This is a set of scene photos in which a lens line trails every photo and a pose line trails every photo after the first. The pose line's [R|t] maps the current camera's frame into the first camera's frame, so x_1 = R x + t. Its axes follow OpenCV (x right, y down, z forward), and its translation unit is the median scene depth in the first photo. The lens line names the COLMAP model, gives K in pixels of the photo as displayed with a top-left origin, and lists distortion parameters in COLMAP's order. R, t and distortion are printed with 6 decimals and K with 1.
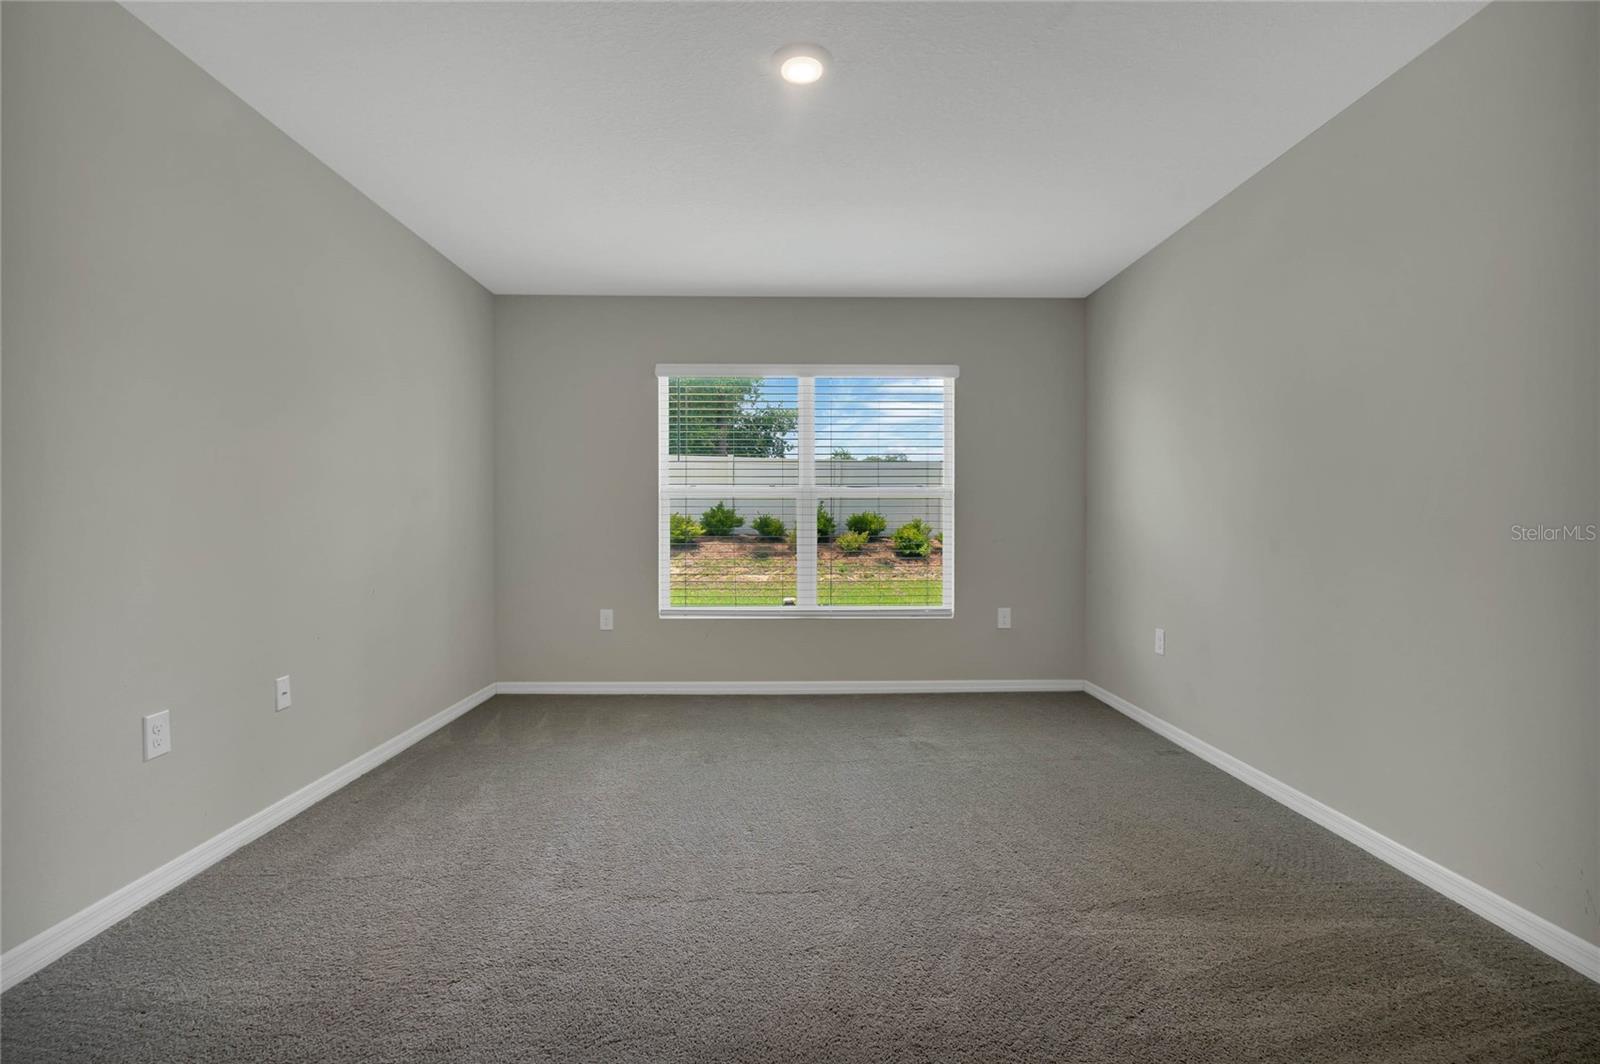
lens RADIAL K [[741.9, 0, 803.6], [0, 741.9, 522.8], [0, 0, 1]] dist [0.004038, -0.000197]
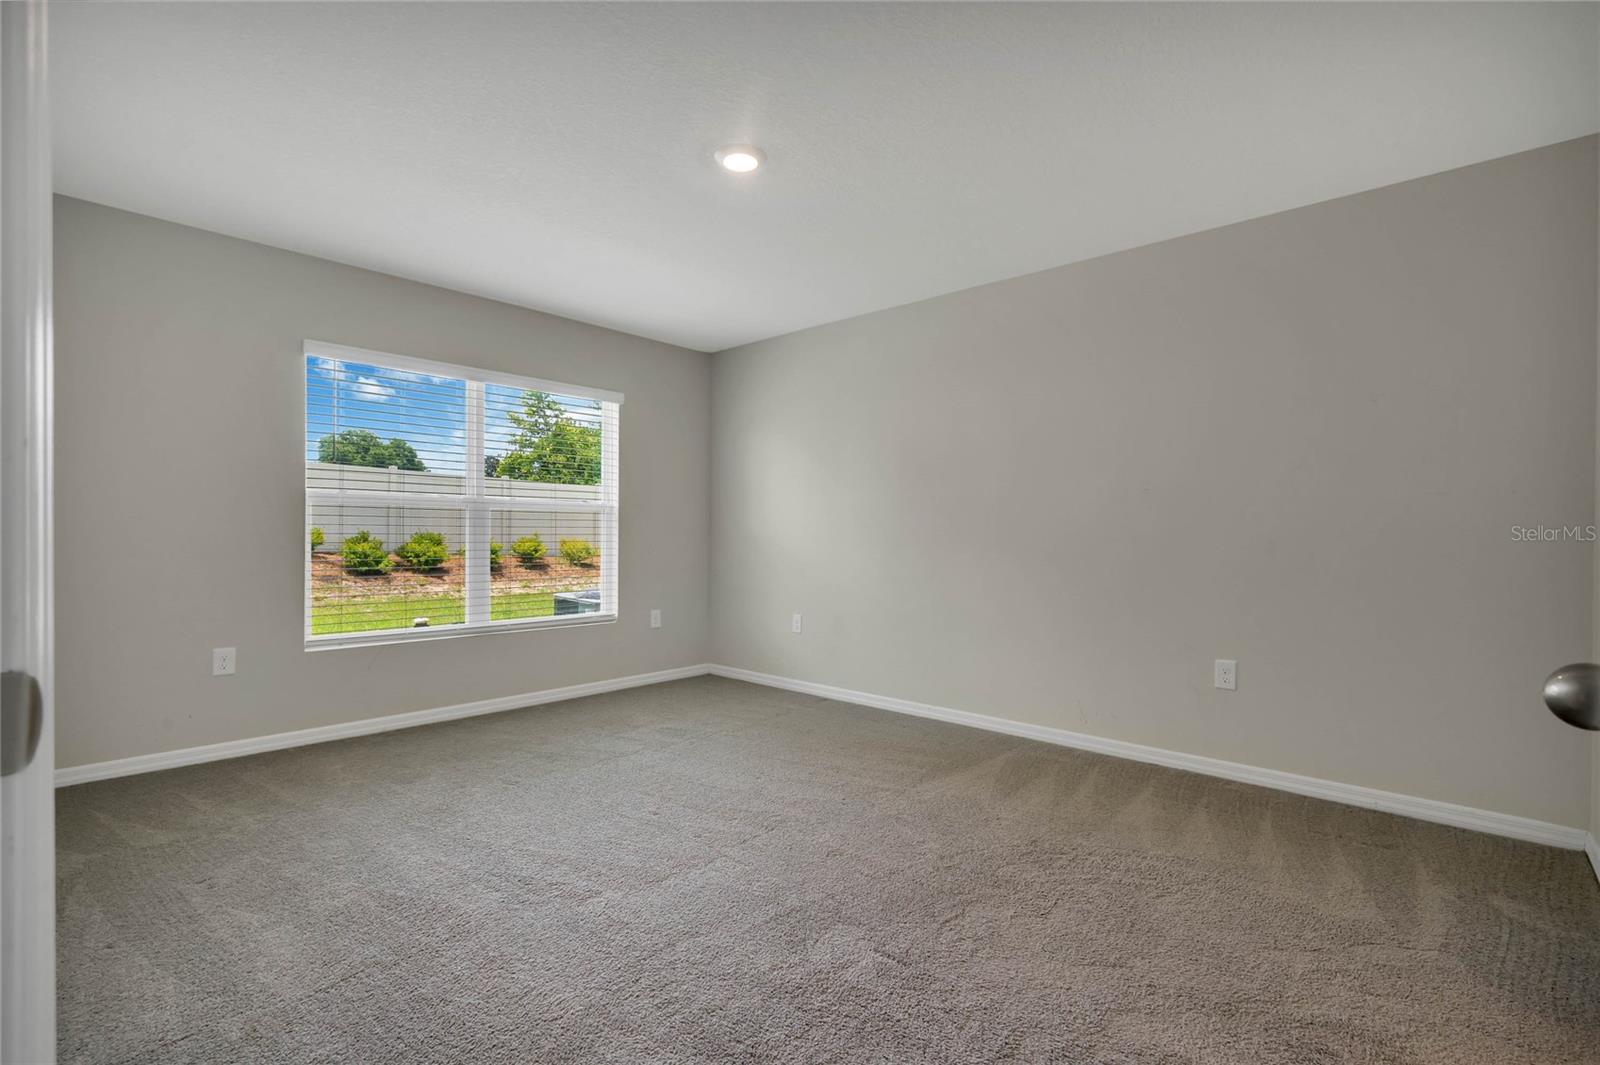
lens RADIAL K [[741.9, 0, 796.8], [0, 741.9, 534.6], [0, 0, 1]] dist [0.004038, -0.000197]
pose [[0.688090, 0.005197, 0.725606, -0.412148], [-0.002852, 0.999986, -0.004458, 0.002481], [-0.725619, 0.000998, 0.688095, 0.051762]]
